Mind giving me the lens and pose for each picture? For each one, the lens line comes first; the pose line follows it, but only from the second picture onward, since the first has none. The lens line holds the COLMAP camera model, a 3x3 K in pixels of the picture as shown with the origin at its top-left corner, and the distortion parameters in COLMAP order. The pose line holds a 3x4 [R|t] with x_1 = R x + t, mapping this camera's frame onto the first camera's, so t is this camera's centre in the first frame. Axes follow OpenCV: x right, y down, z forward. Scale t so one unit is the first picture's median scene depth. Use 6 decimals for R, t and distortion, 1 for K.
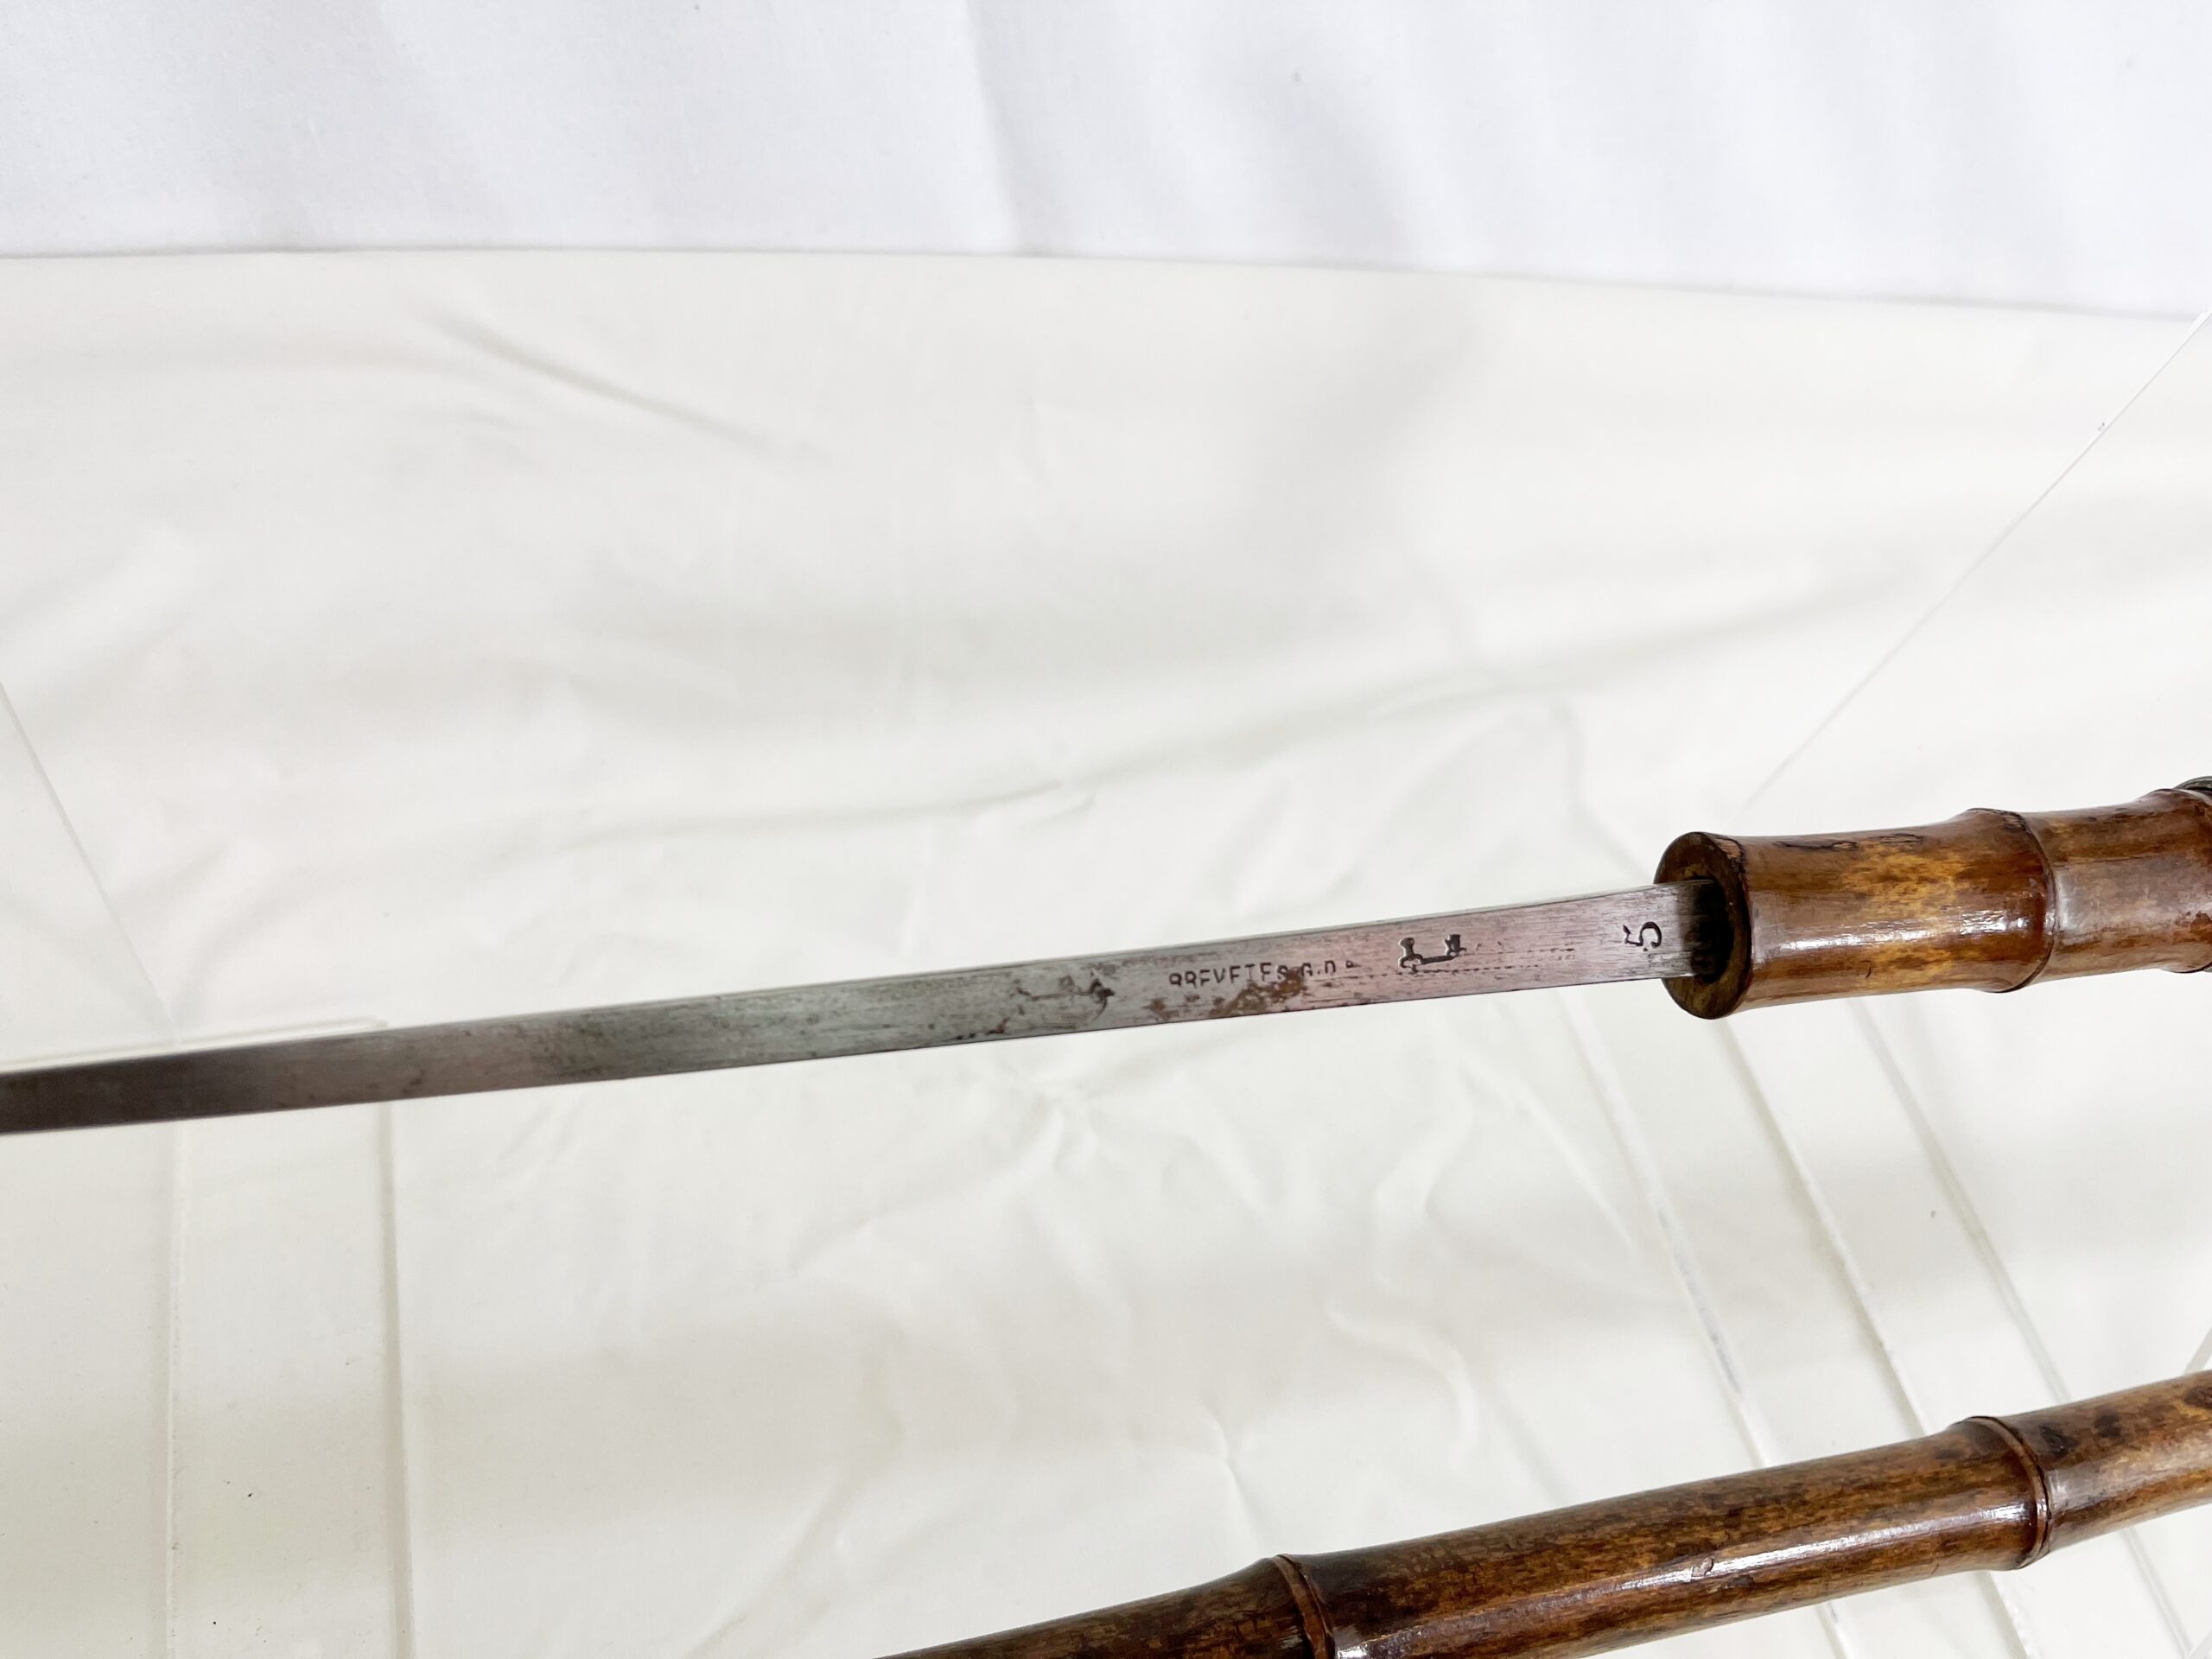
lens RADIAL K [[1690.4, 0, 1106.0], [0, 1690.4, 829.5], [0, 0, 1]] dist [0.036373, -0.055760]
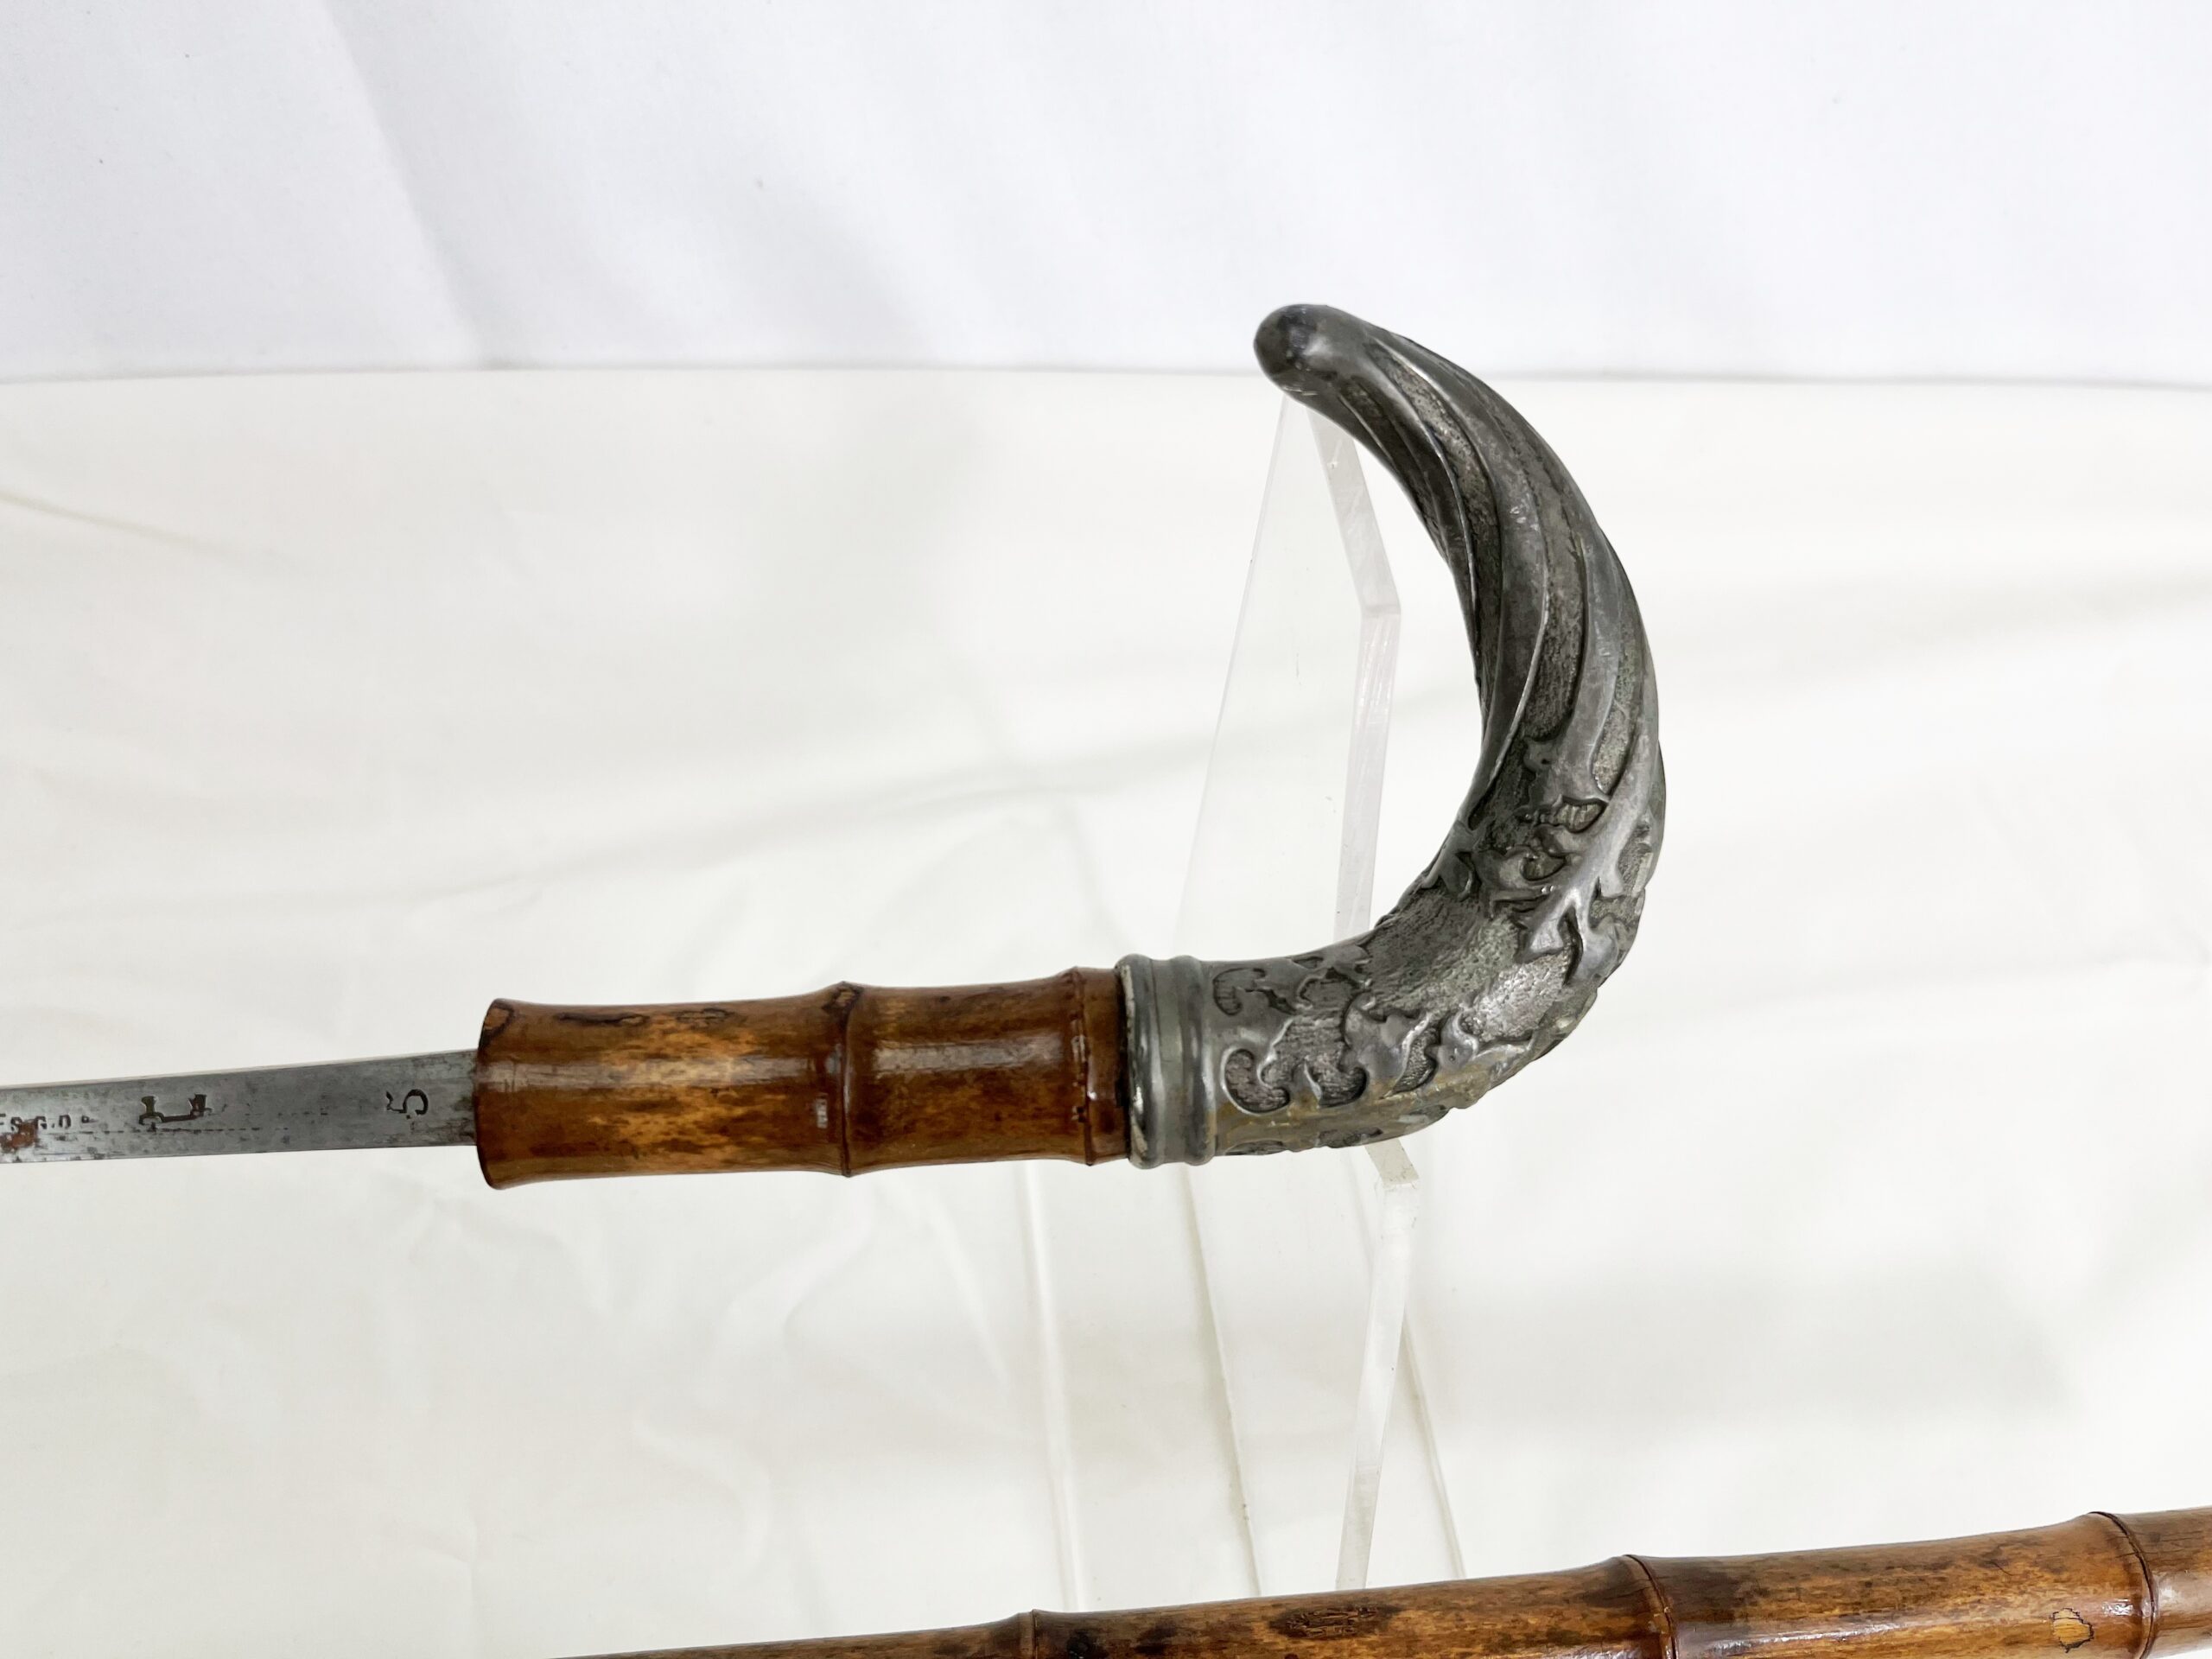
lens RADIAL K [[1690.4, 0, 1106.0], [0, 1690.4, 829.5], [0, 0, 1]] dist [0.036373, -0.055760]
pose [[0.981691, 0.029223, -0.188224, 0.878692], [-0.031348, 0.999474, -0.008321, -0.099695], [0.187882, 0.014069, 0.982091, 0.096214]]
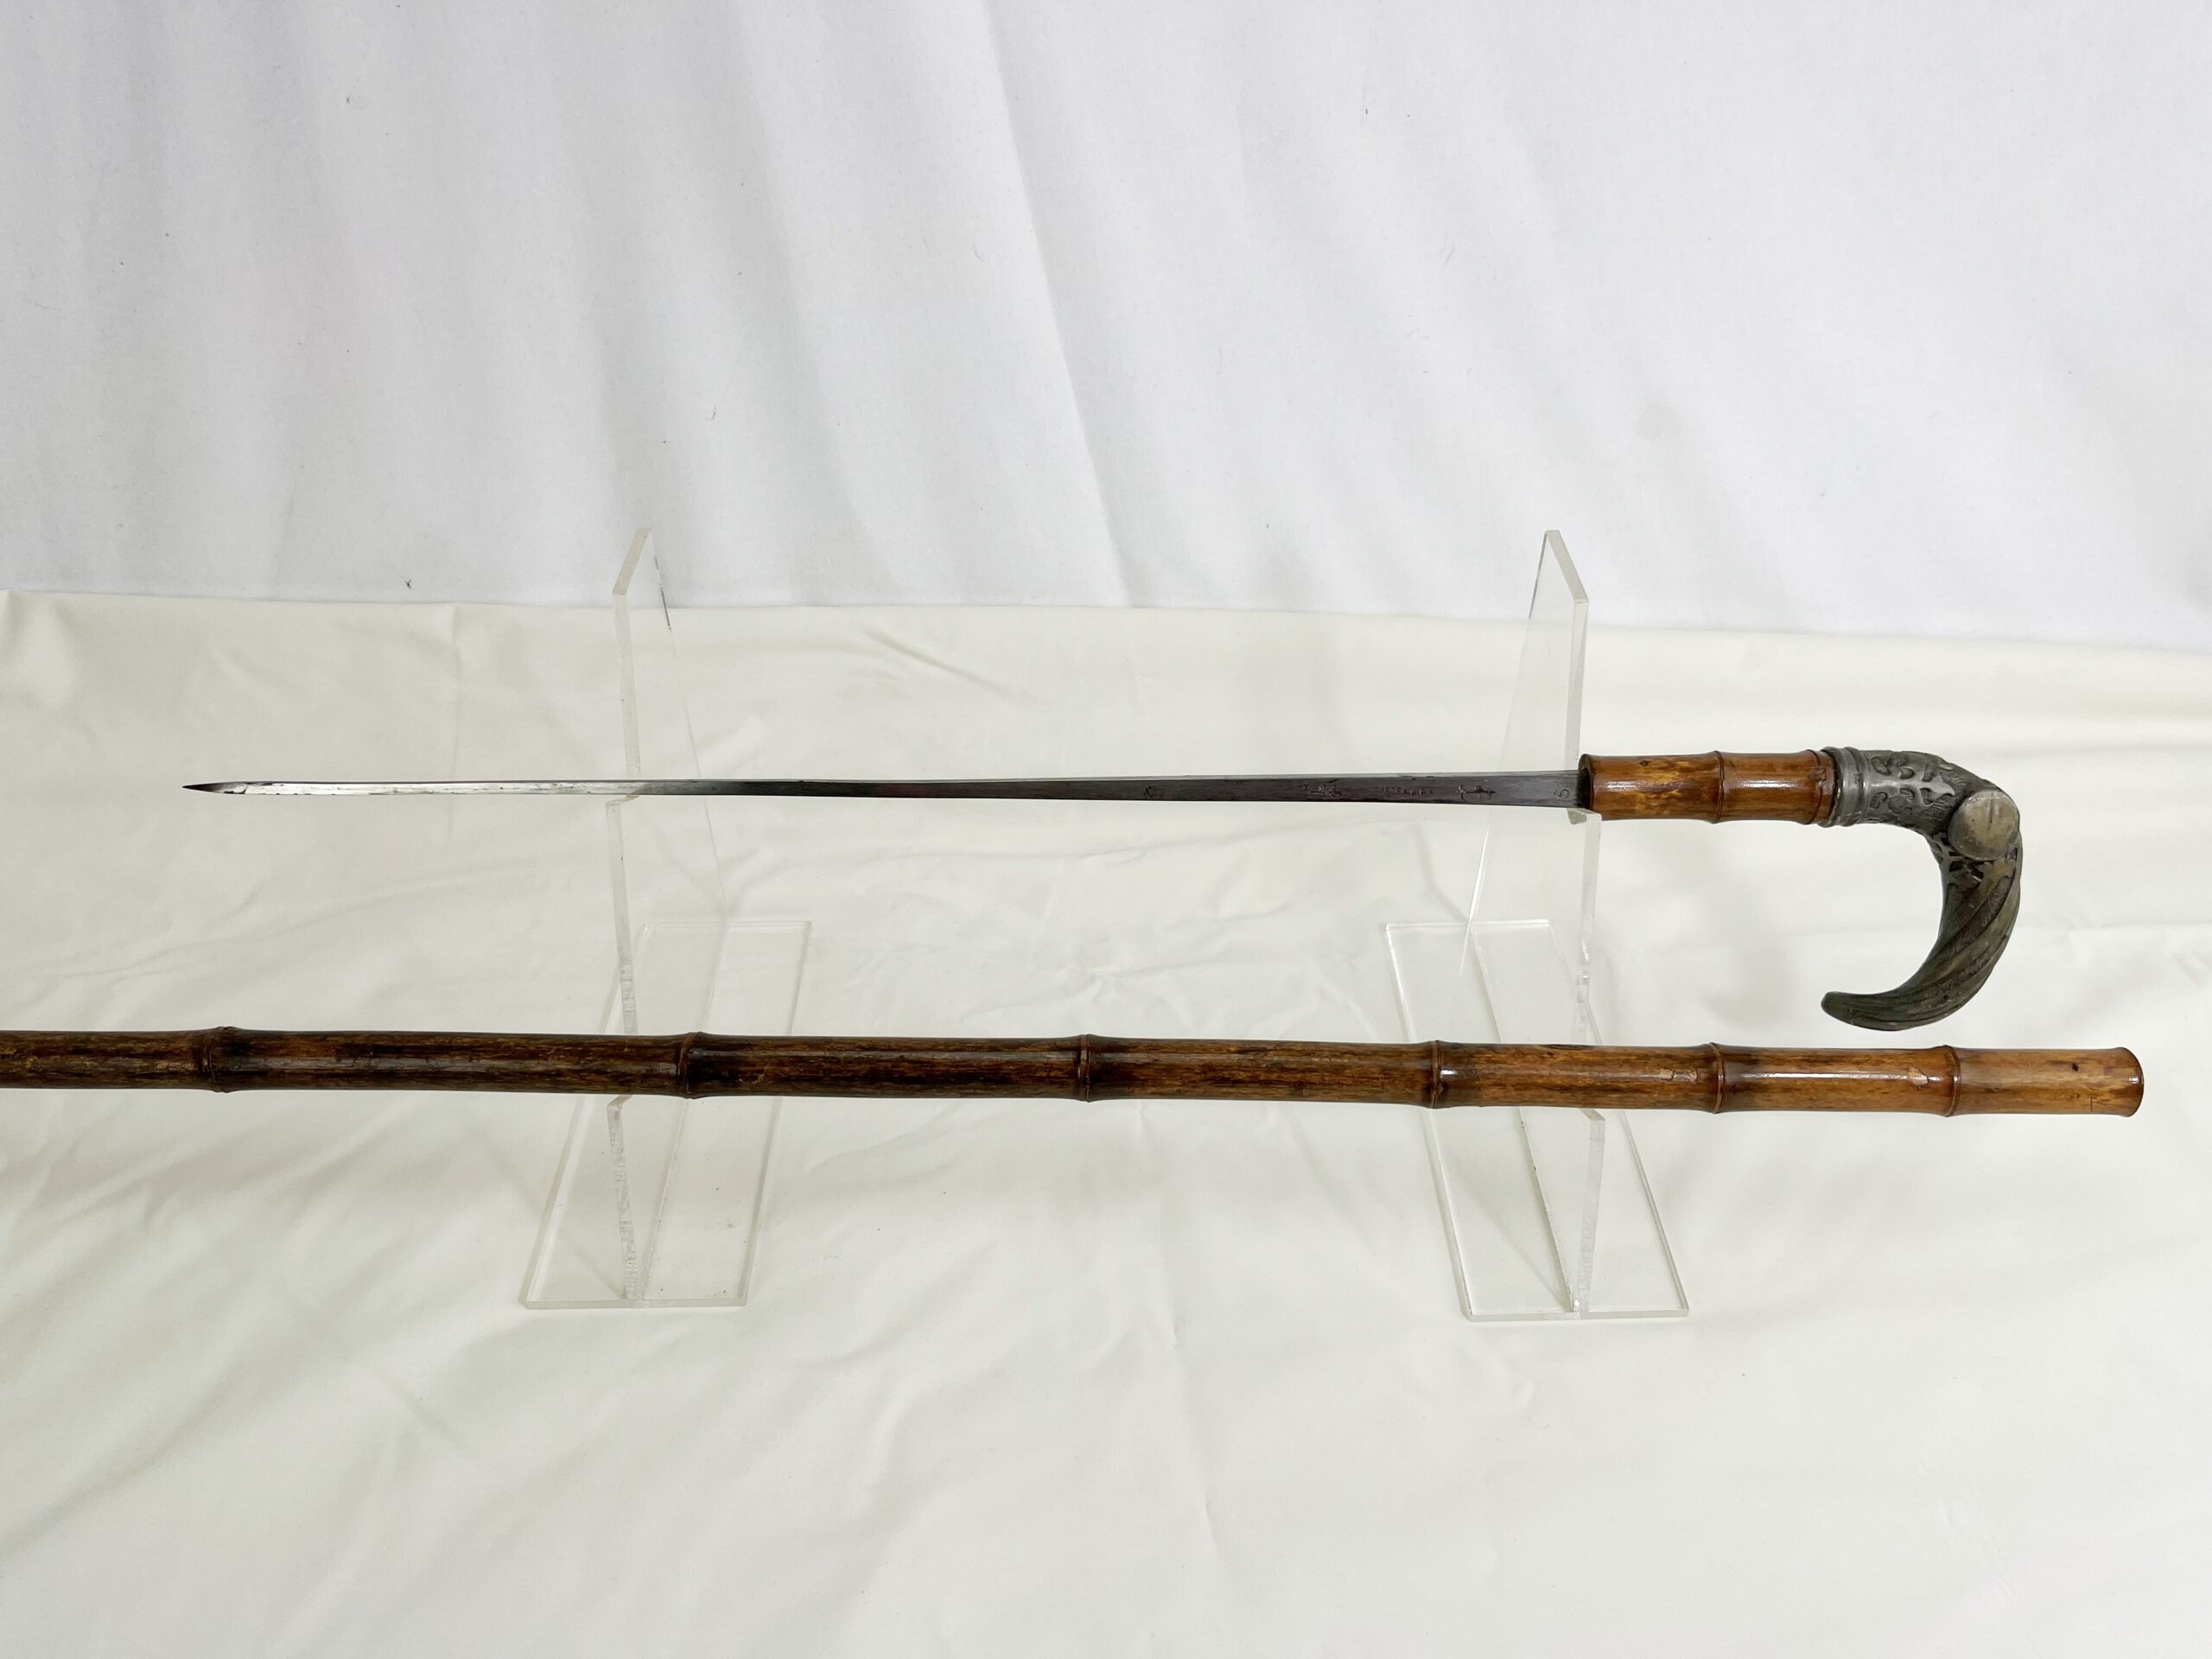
lens RADIAL K [[1658.6, 0, 1106.0], [0, 1658.6, 829.5], [0, 0, 1]] dist [0.045048, -0.048258]
pose [[0.951026, -0.009576, -0.308963, 0.950069], [-0.082820, 0.955082, -0.284533, 0.887365], [0.297810, 0.296187, 0.907515, -1.390649]]
